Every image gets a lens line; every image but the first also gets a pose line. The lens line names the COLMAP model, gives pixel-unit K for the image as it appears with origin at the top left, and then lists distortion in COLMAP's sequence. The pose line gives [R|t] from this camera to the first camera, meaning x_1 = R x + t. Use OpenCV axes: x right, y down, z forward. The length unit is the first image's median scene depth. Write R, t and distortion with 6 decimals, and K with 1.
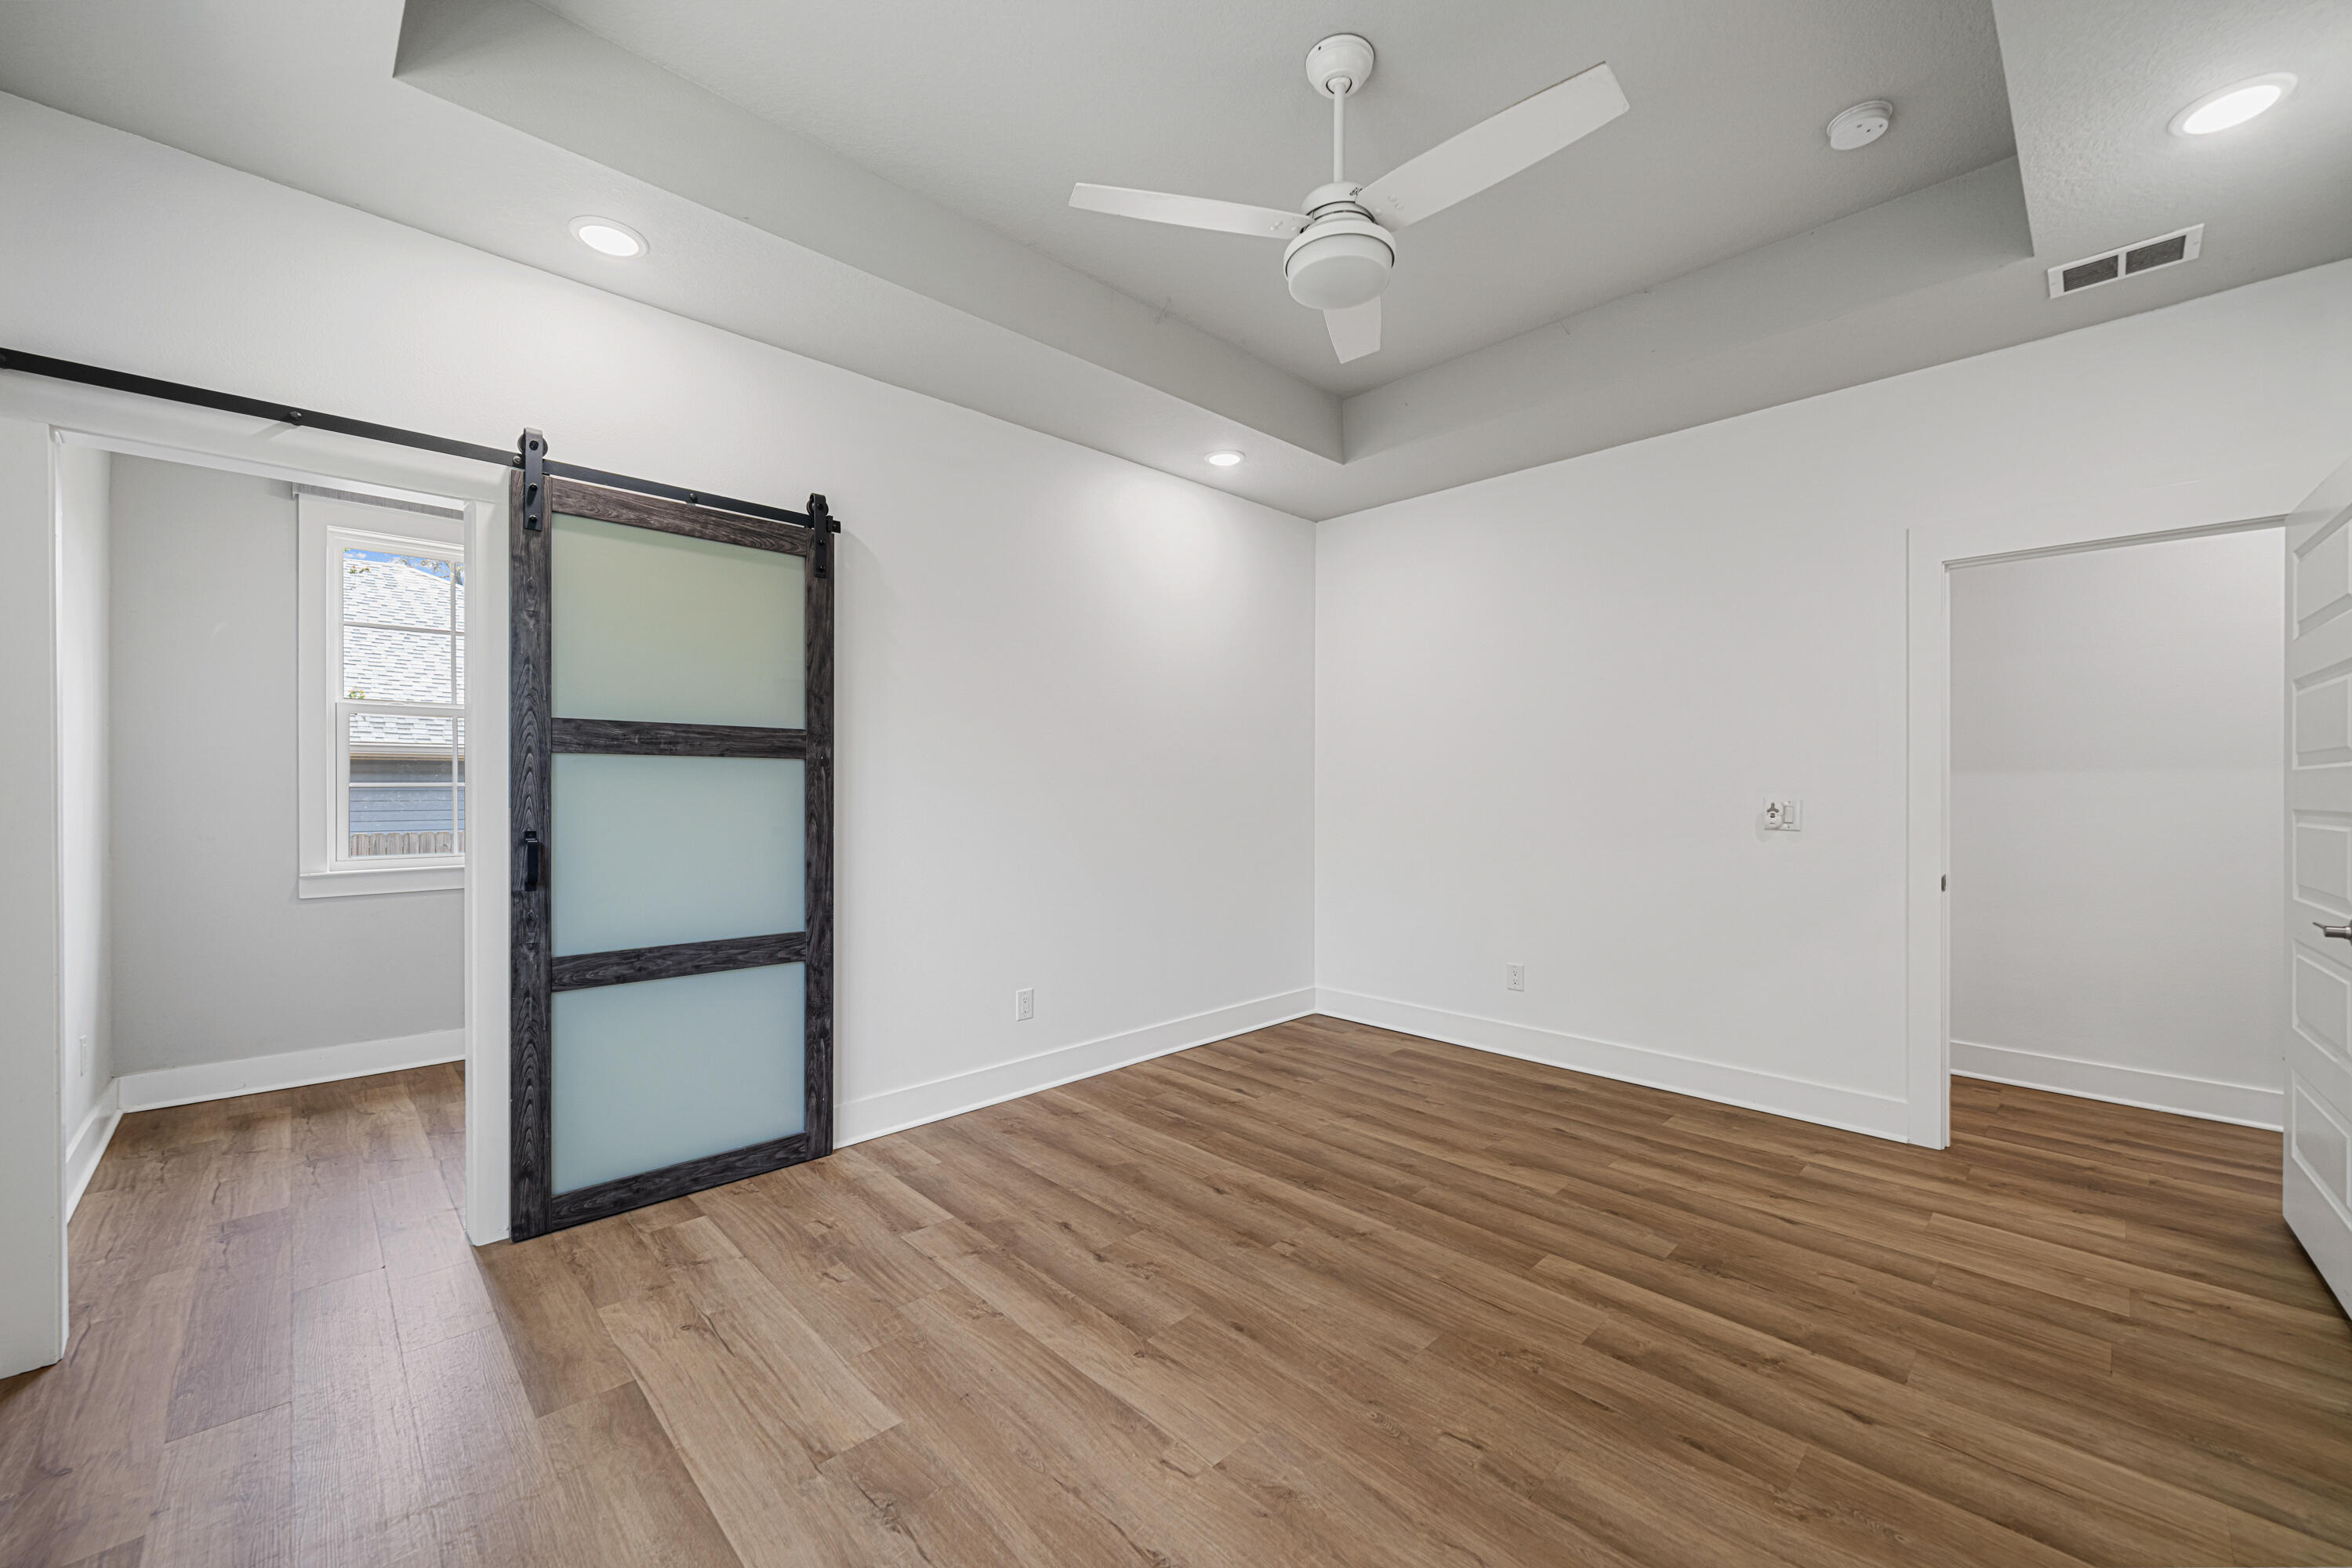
lens RADIAL K [[917.4, 0, 1162.1], [0, 917.4, 789.4], [0, 0, 1]] dist [-0.000095, 0.000058]
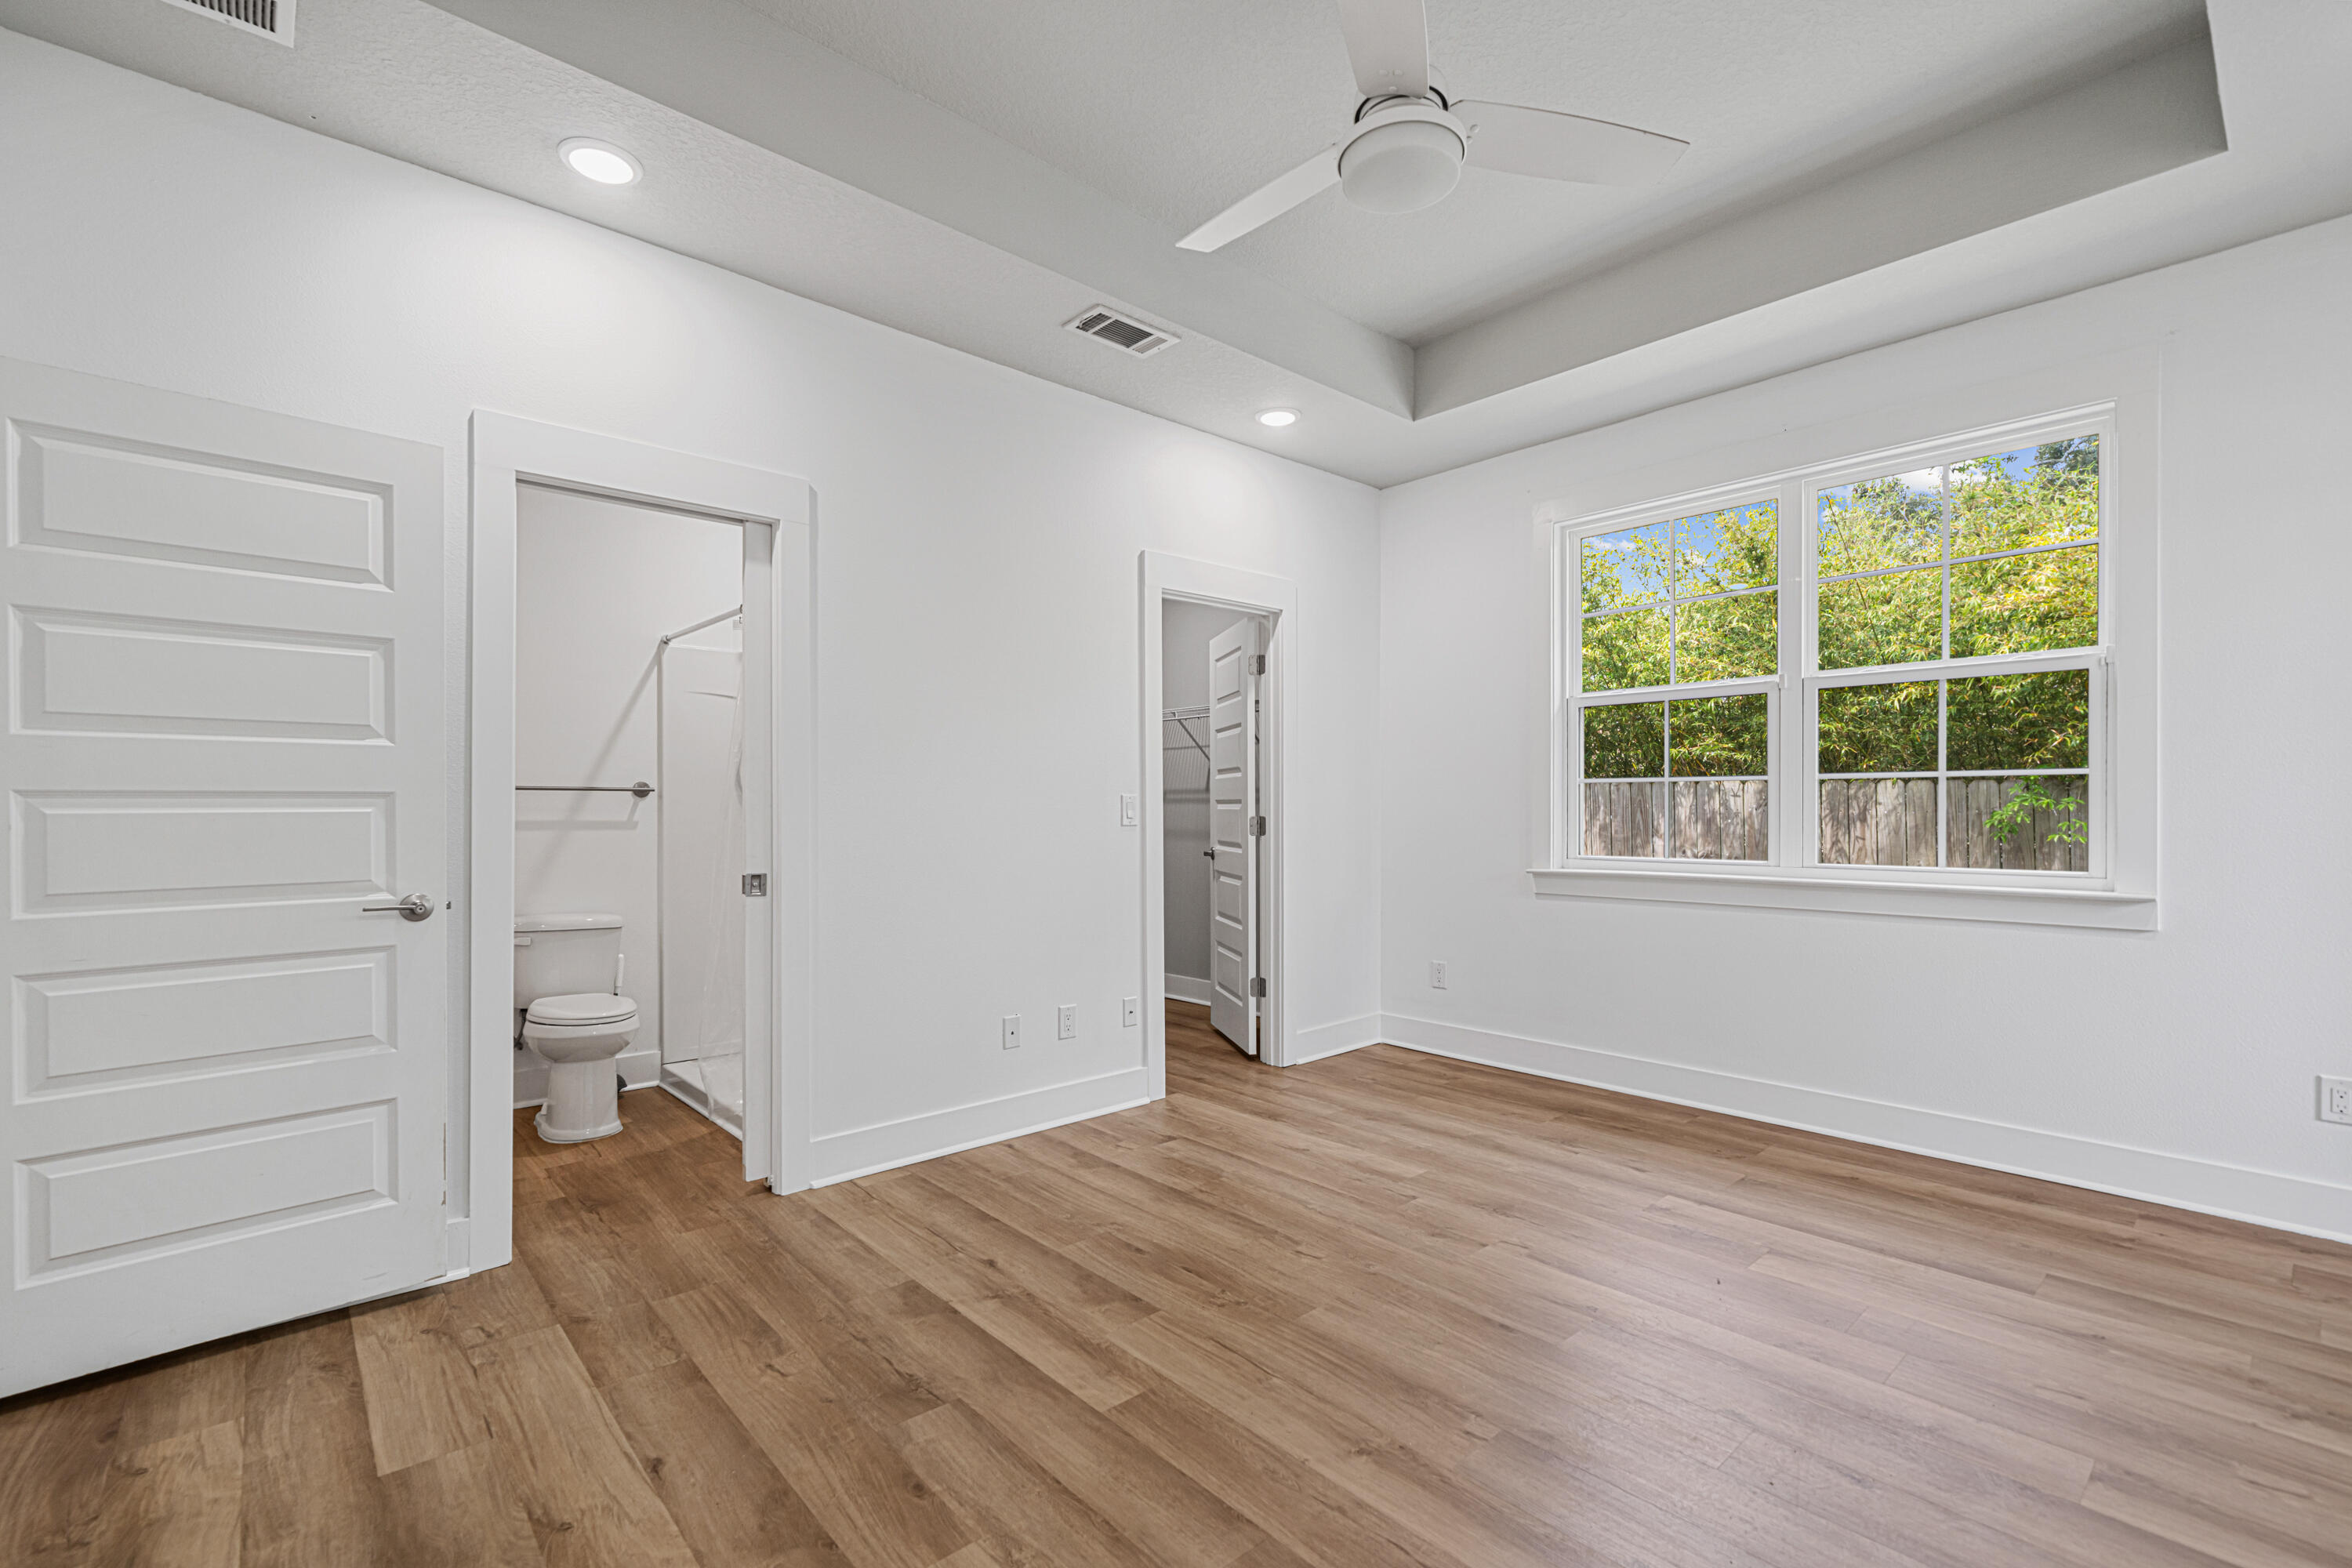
lens RADIAL K [[1030.2, 0, 1162.2], [0, 1030.2, 810.3], [0, 0, 1]] dist [-0.000009, 0.000196]
pose [[-0.999249, -0.000023, 0.038754, 0.322023], [0.000142, 0.999991, 0.004239, 0.032640], [-0.038753, 0.004241, -0.999240, 1.679322]]
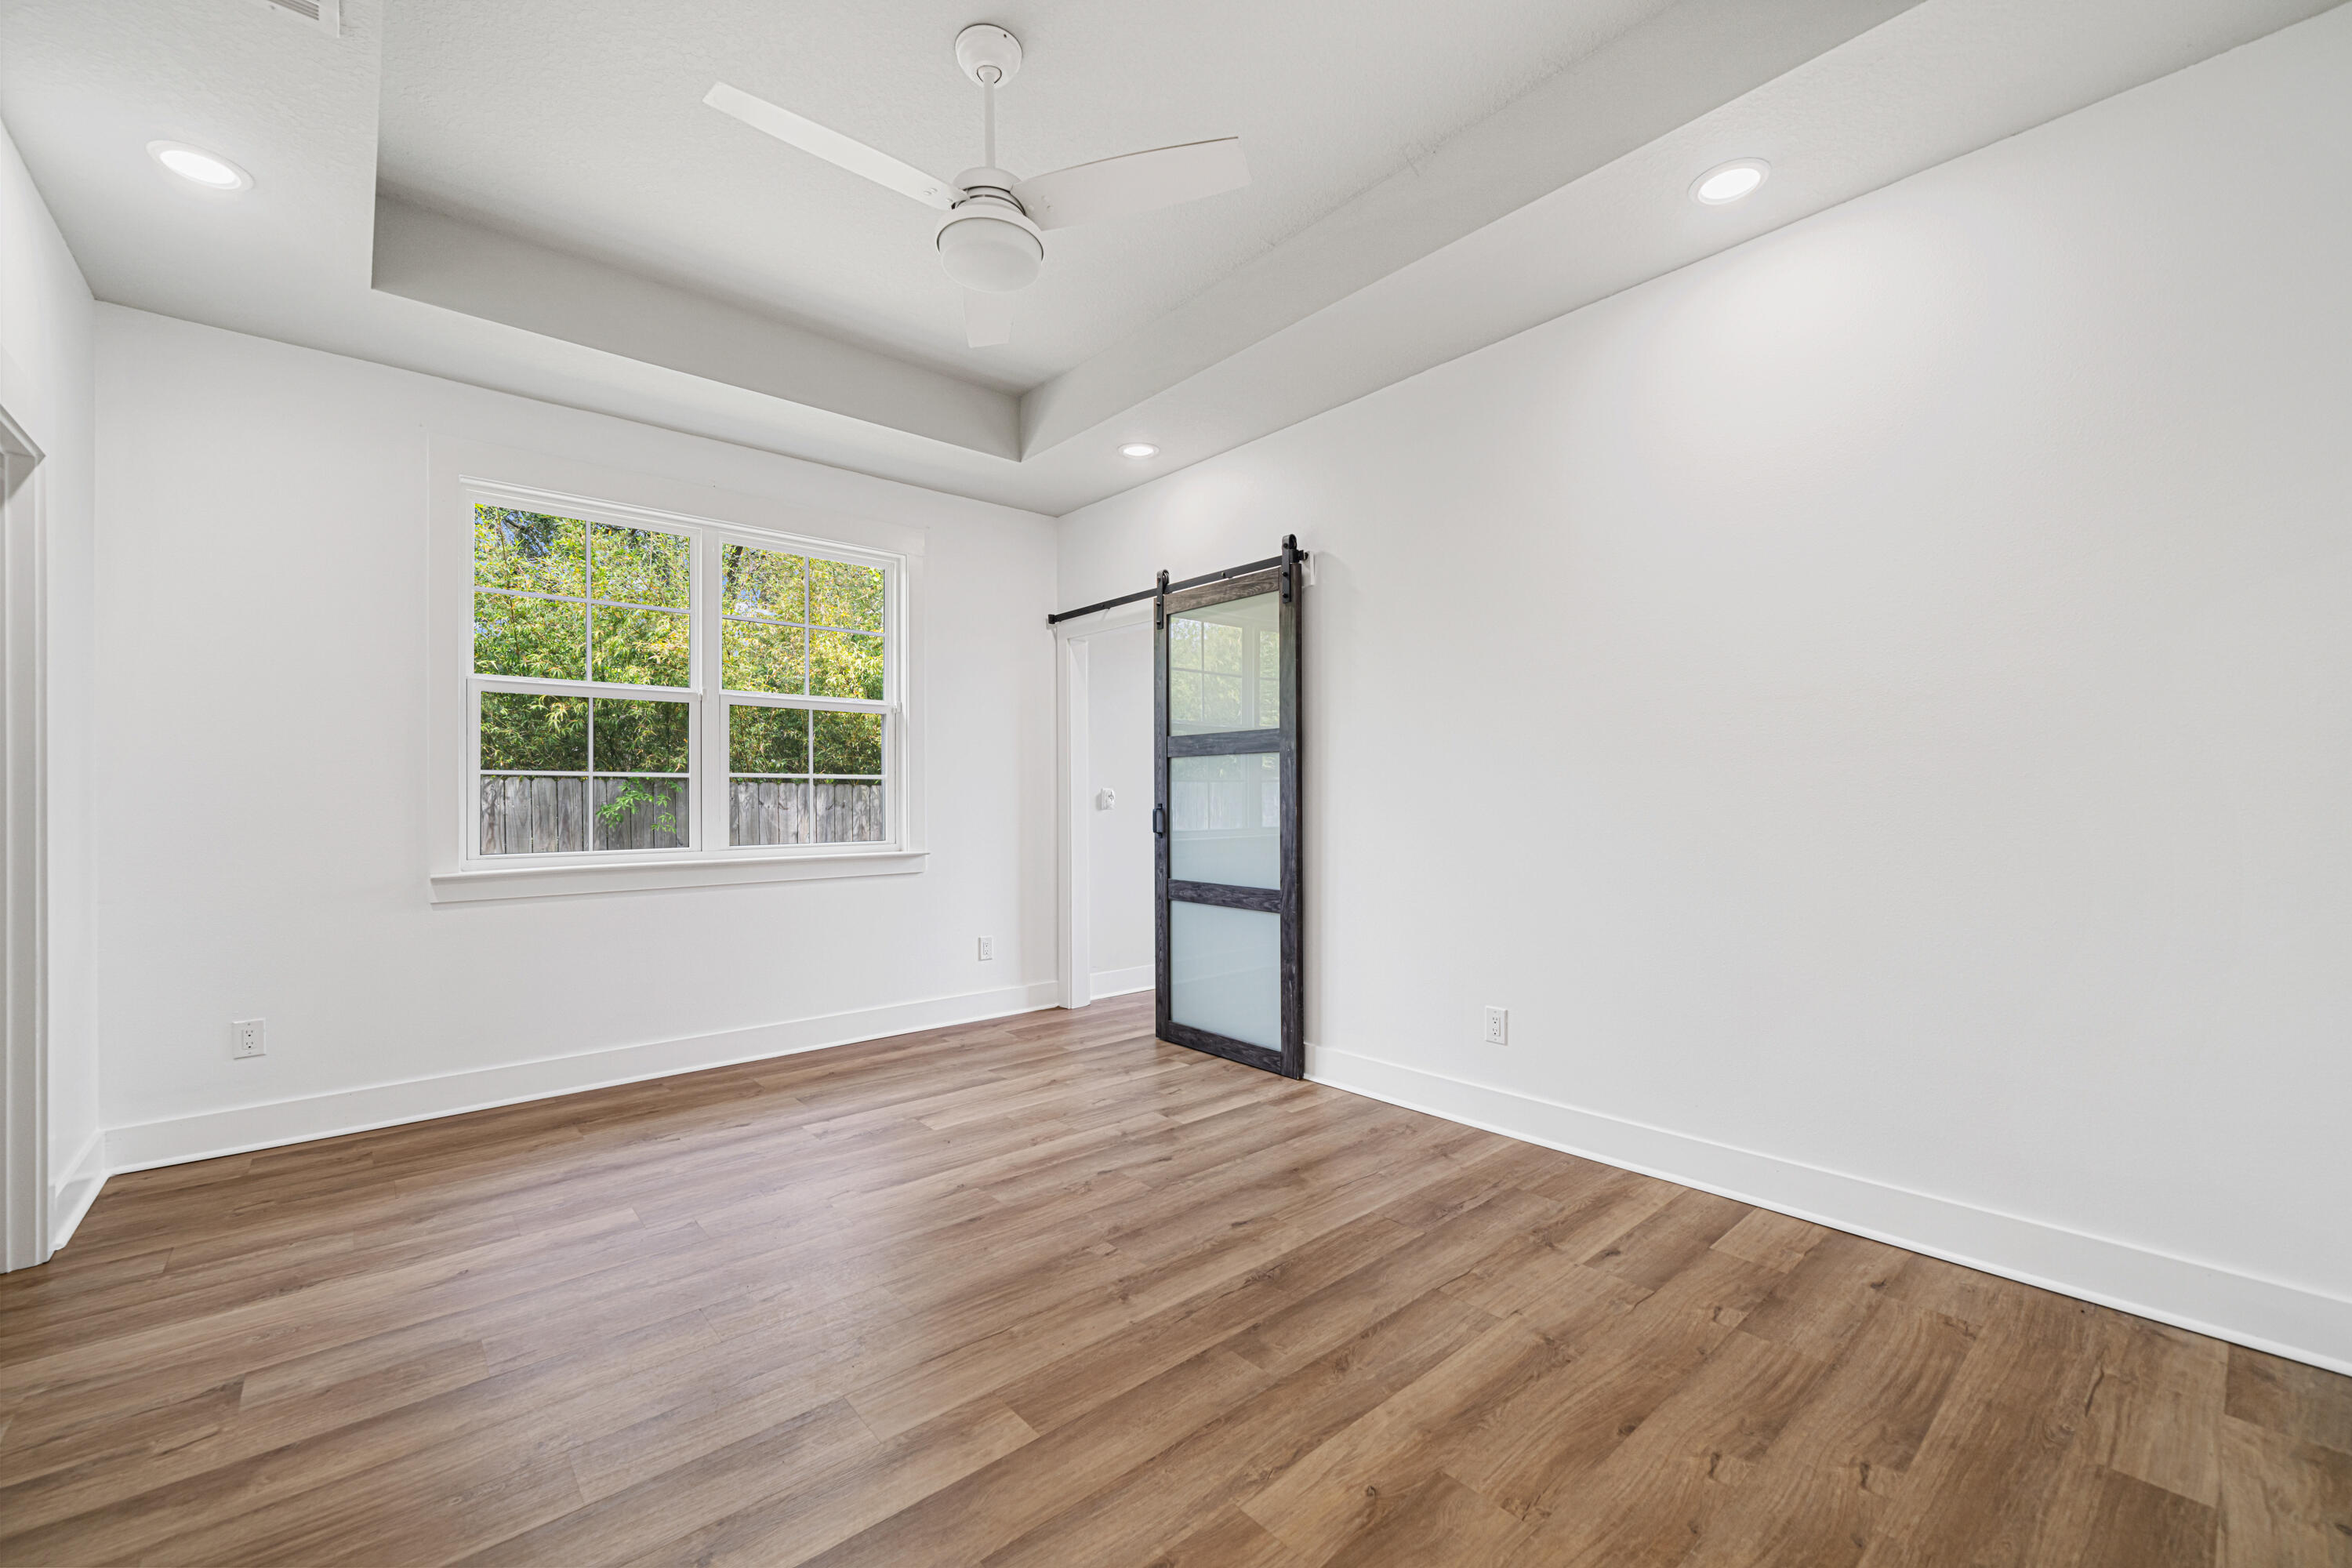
lens RADIAL K [[947.5, 0, 1180.2], [0, 947.5, 795.1], [0, 0, 1]] dist [0.000393, 0.000263]
pose [[-0.040409, -0.004373, -0.999174, 1.044592], [0.003800, 0.999983, -0.004530, 0.035586], [0.999176, -0.003980, -0.040392, 1.059308]]
